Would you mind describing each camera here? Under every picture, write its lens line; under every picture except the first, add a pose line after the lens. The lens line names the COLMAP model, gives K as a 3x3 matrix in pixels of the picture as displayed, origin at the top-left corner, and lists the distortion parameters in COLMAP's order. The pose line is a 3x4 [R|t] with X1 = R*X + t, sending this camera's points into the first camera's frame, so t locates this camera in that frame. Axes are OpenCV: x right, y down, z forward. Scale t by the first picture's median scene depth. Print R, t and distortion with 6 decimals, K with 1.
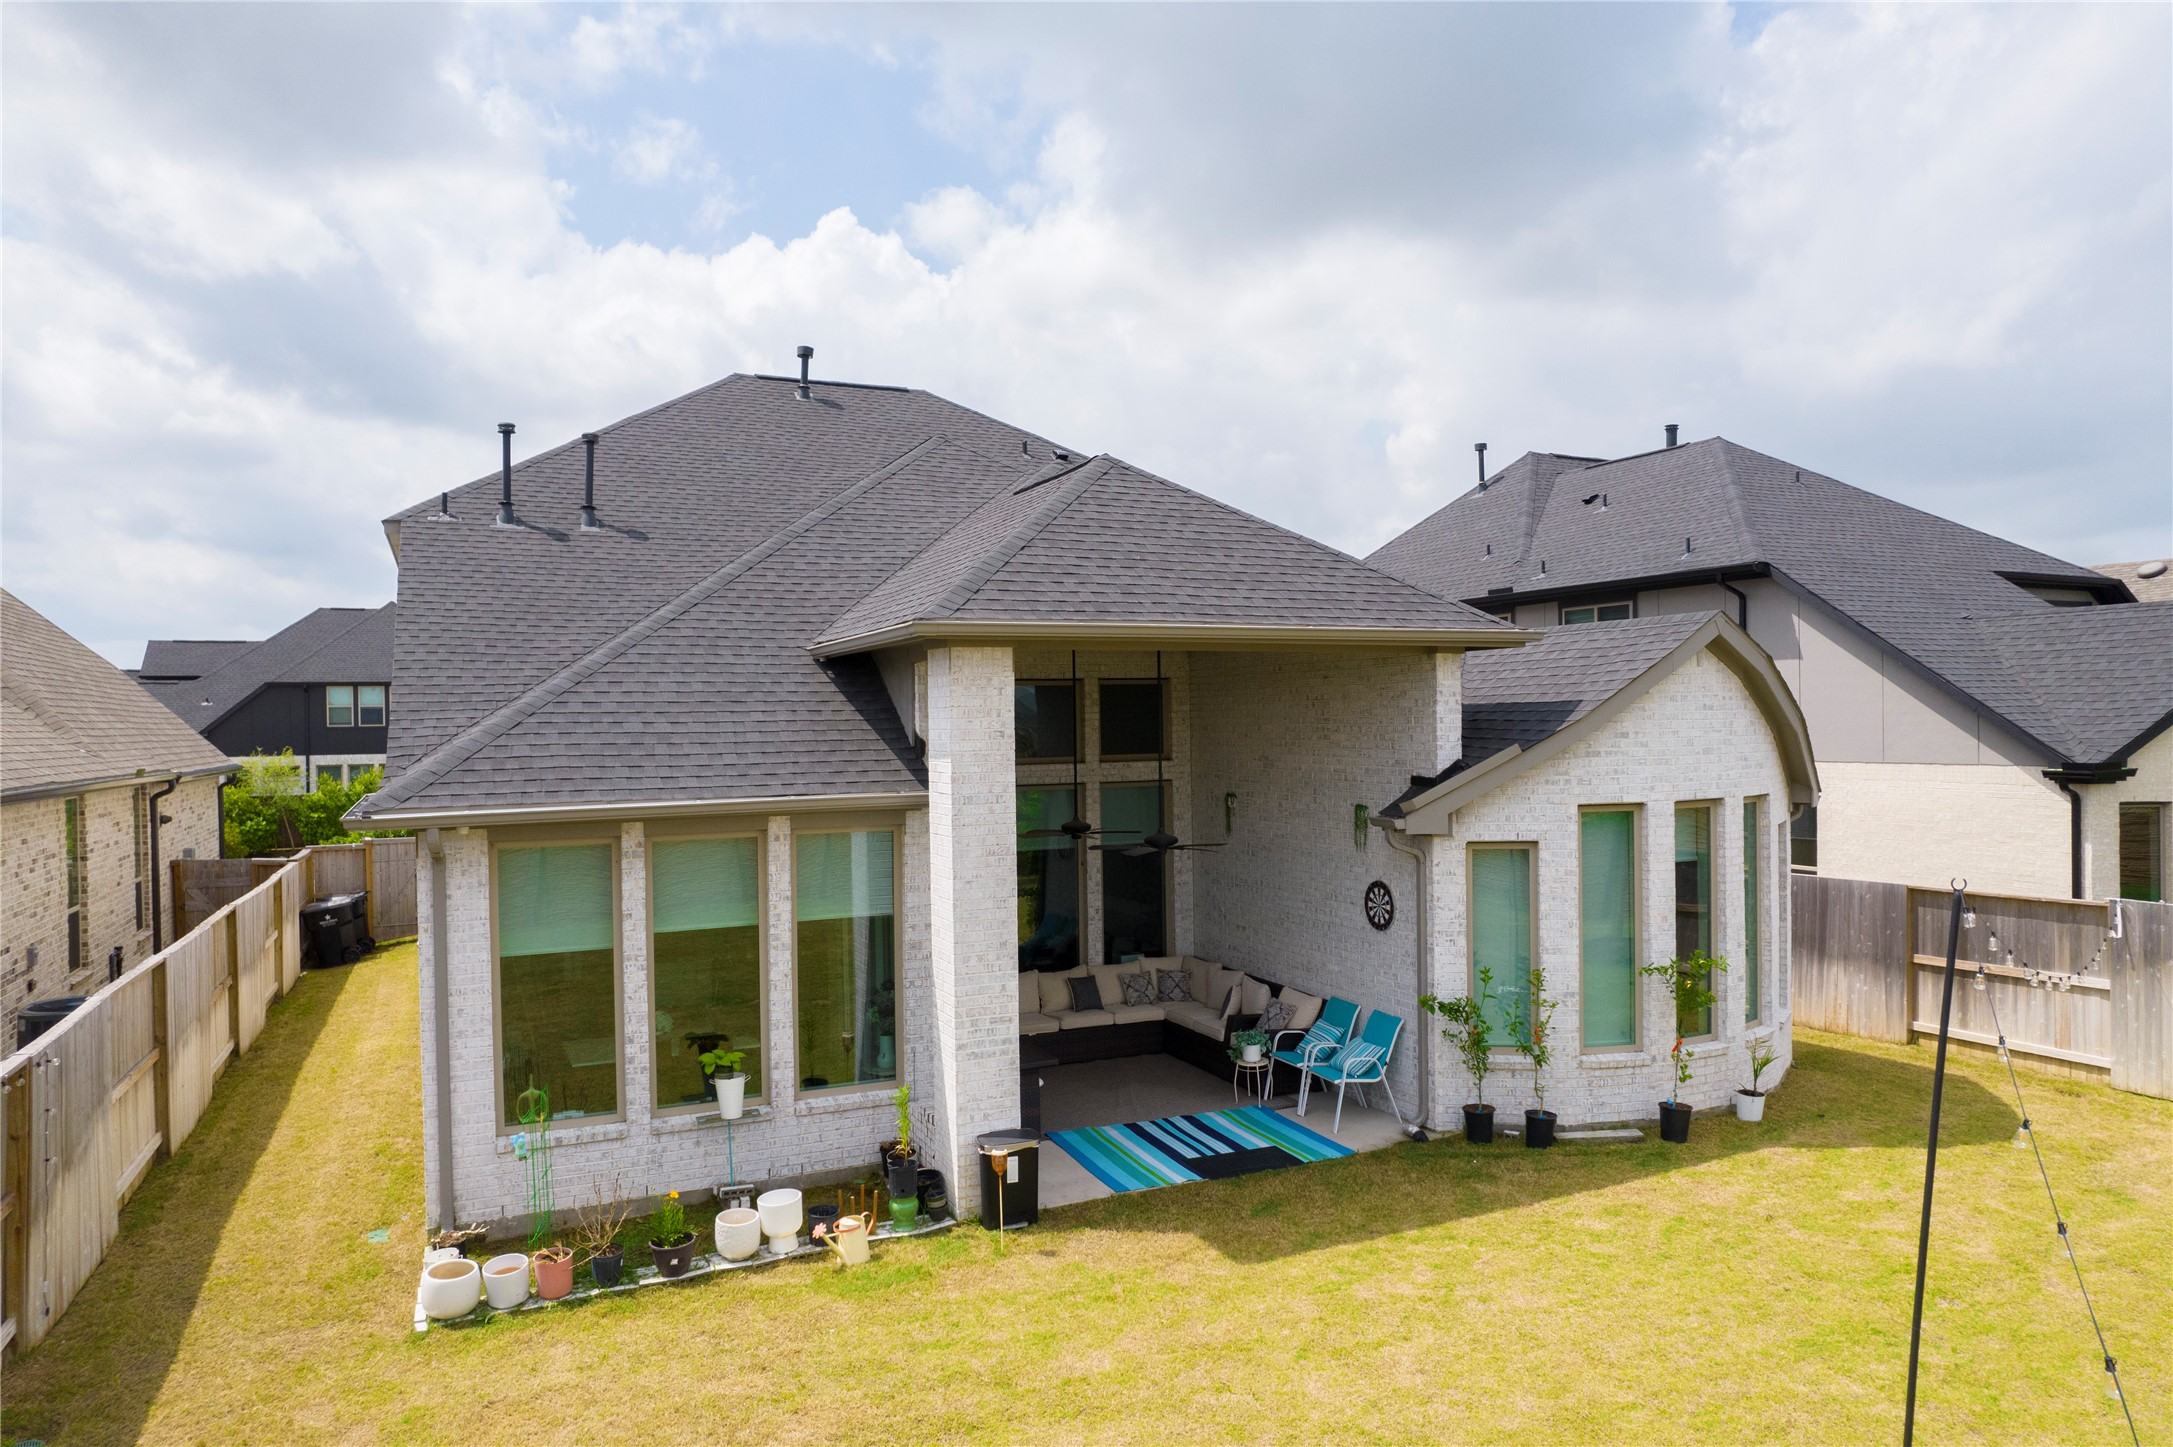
lens RADIAL K [[1386.5, 0, 1086.5], [0, 1386.5, 723.5], [0, 0, 1]] dist [-0.039551, 0.001175]
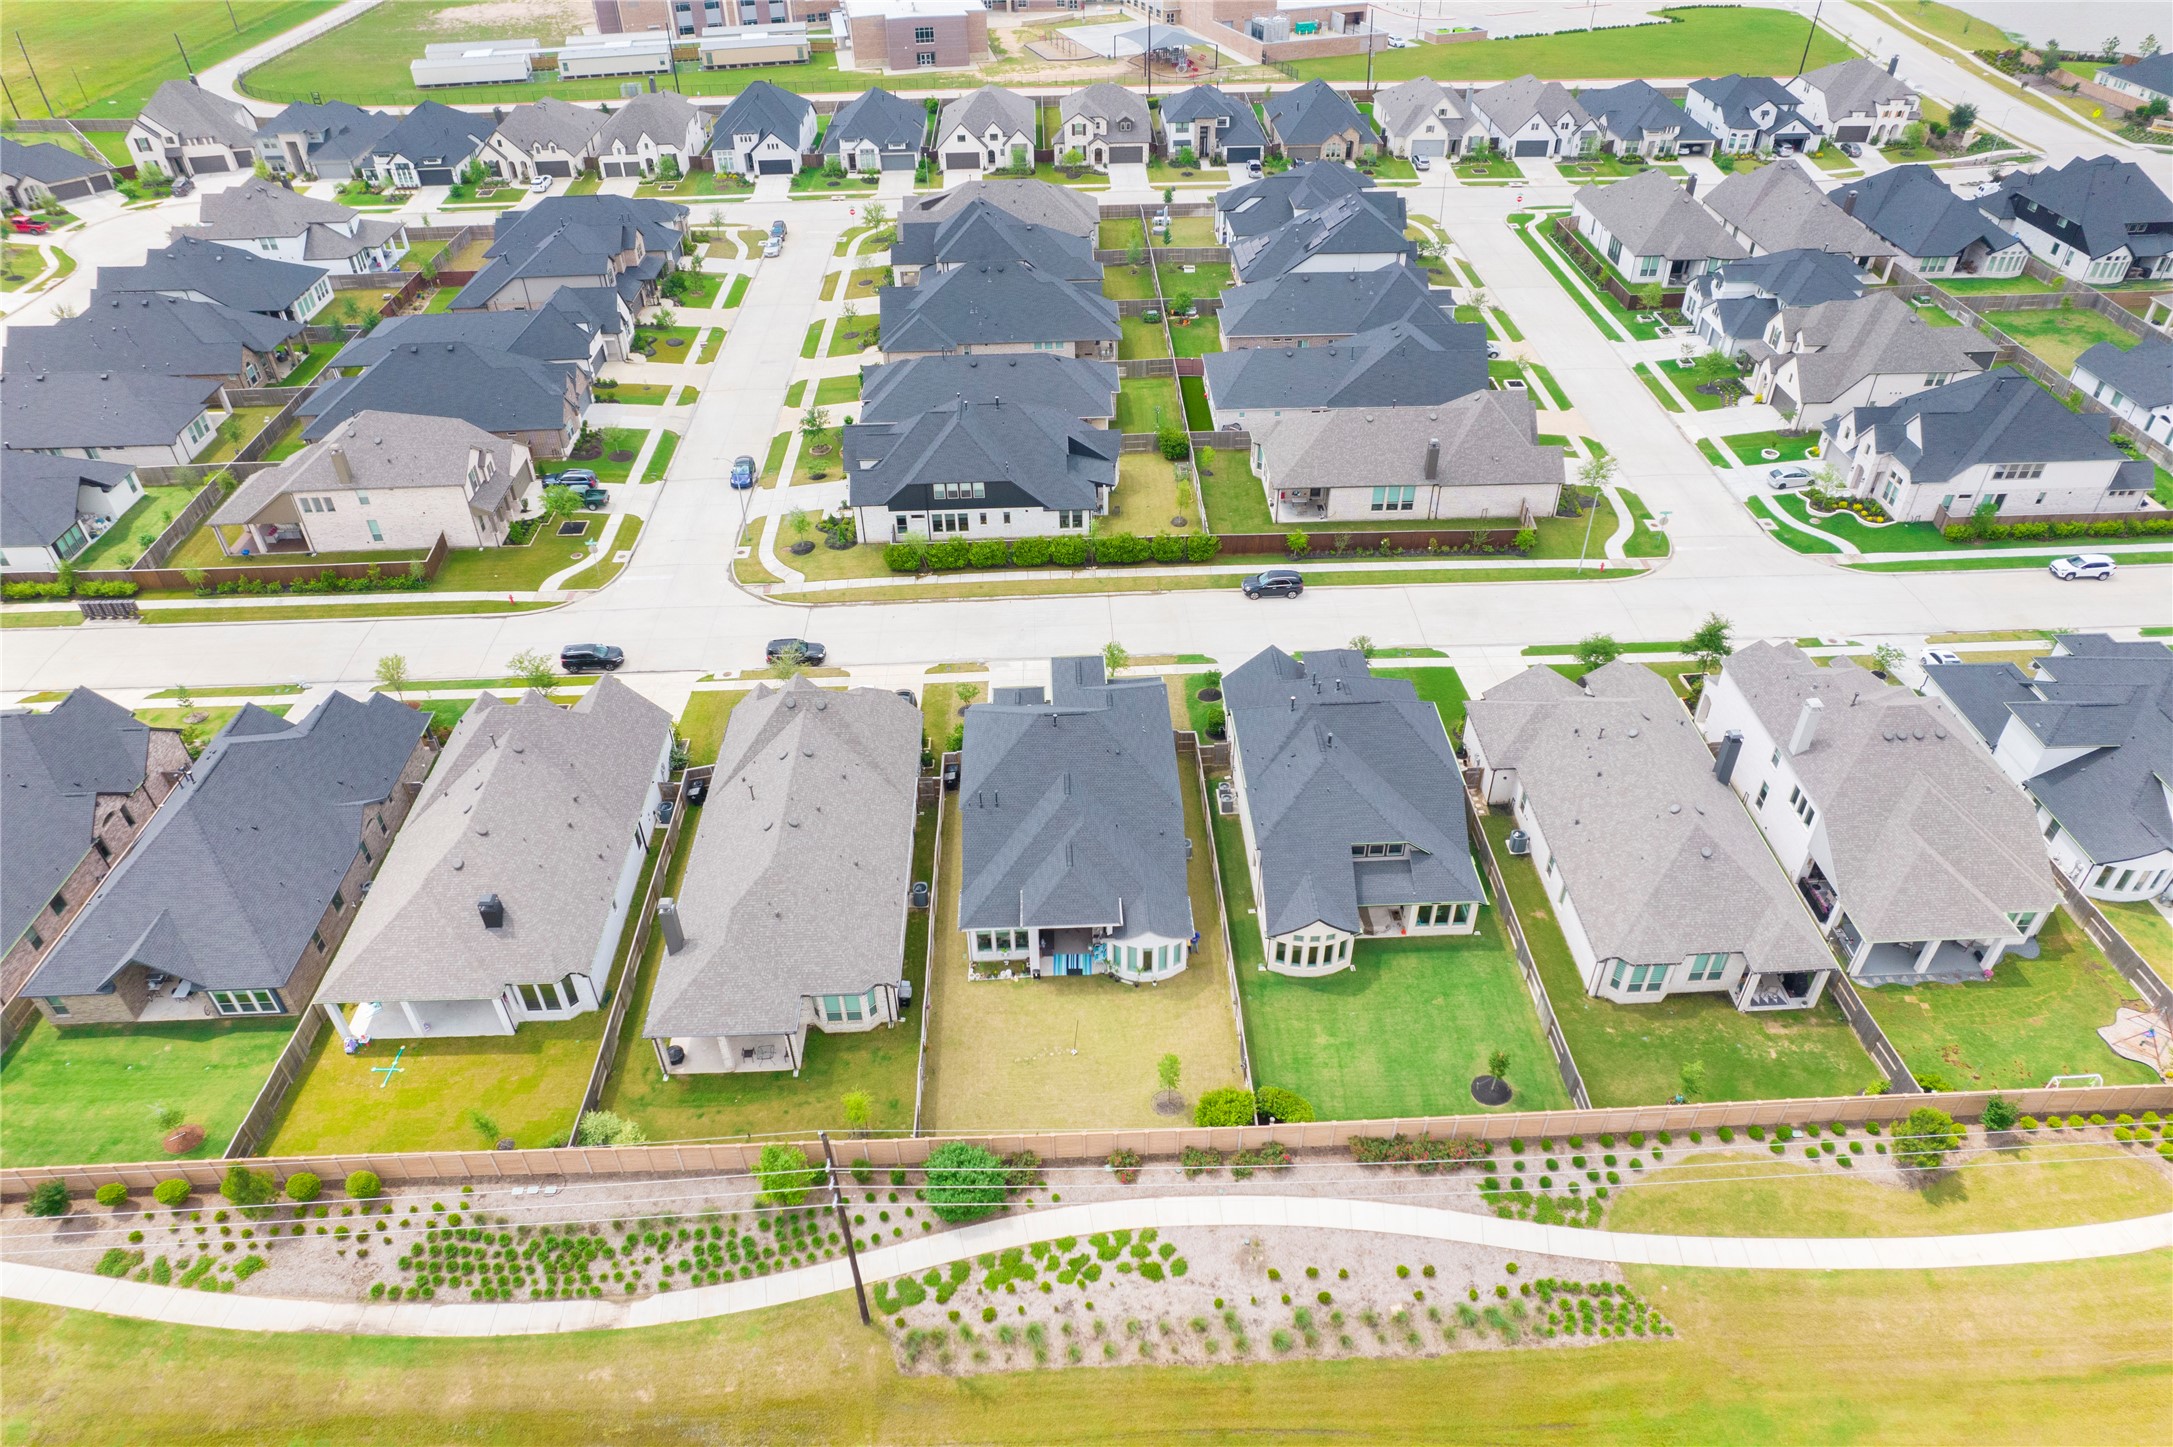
lens RADIAL K [[1386.5, 0, 1086.5], [0, 1386.5, 723.5], [0, 0, 1]] dist [-0.039551, 0.001175]
pose [[0.922757, 0.240561, -0.301081, 1.911600], [-0.005658, 0.789626, 0.613563, -4.817712], [0.385341, -0.564465, 0.729994, -3.281701]]
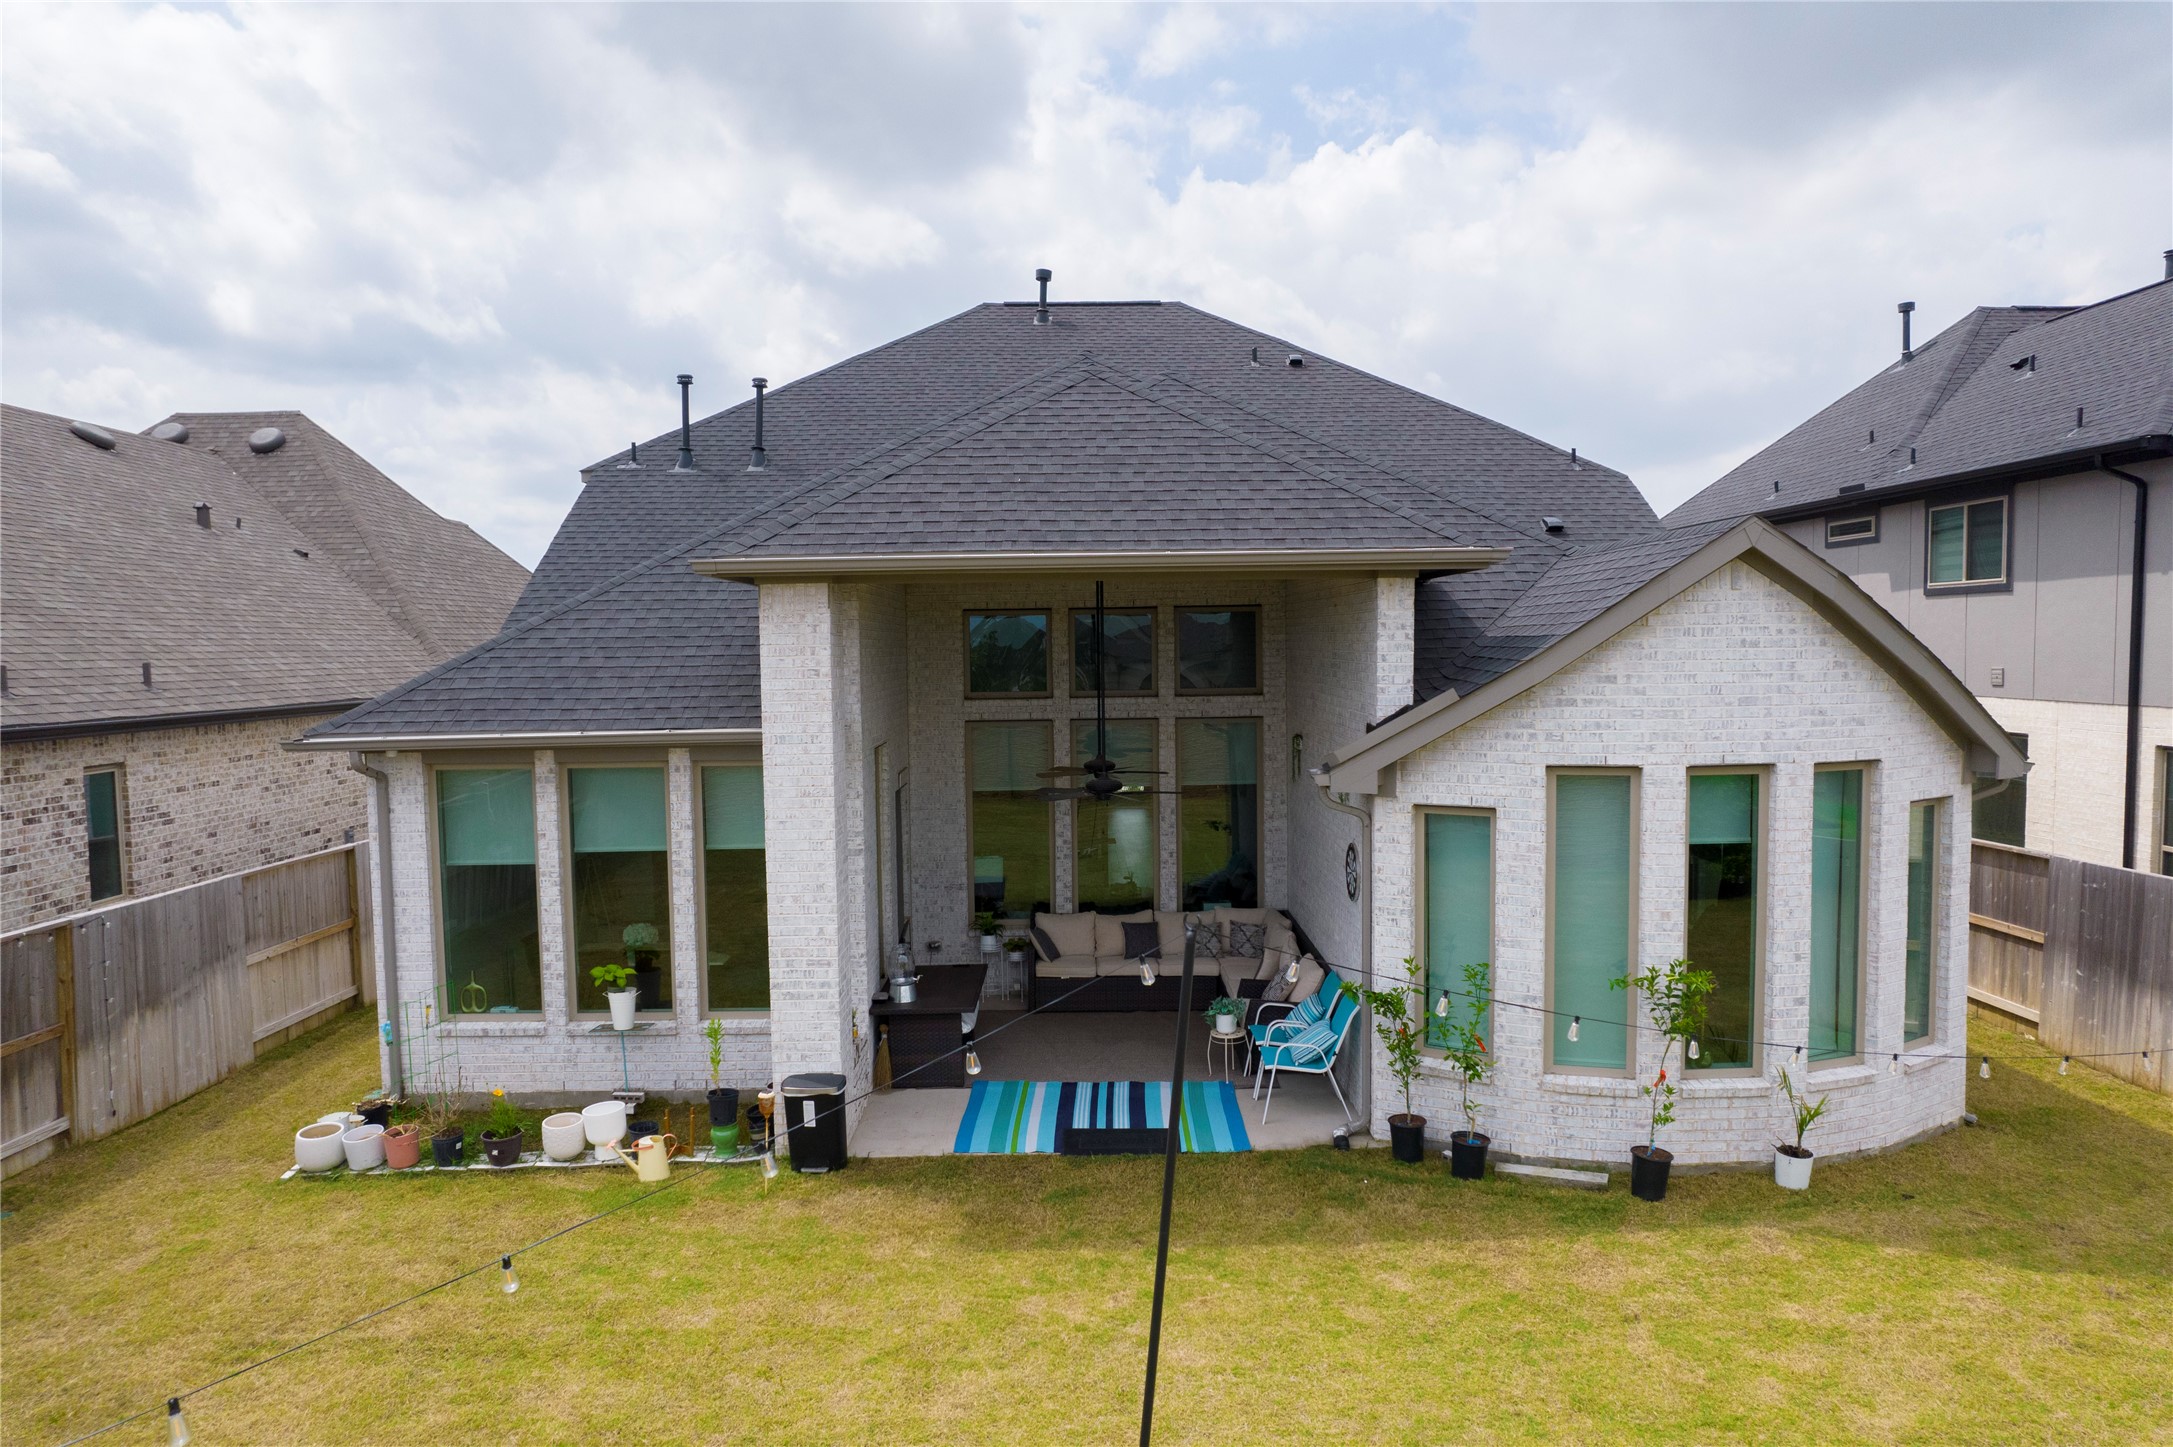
lens RADIAL K [[1386.5, 0, 1086.5], [0, 1386.5, 723.5], [0, 0, 1]] dist [-0.039551, 0.001175]
pose [[0.912894, 0.025937, -0.407371, 0.442001], [-0.000876, 0.998101, 0.061587, -0.014580], [0.408195, -0.055865, 0.911184, 0.164900]]
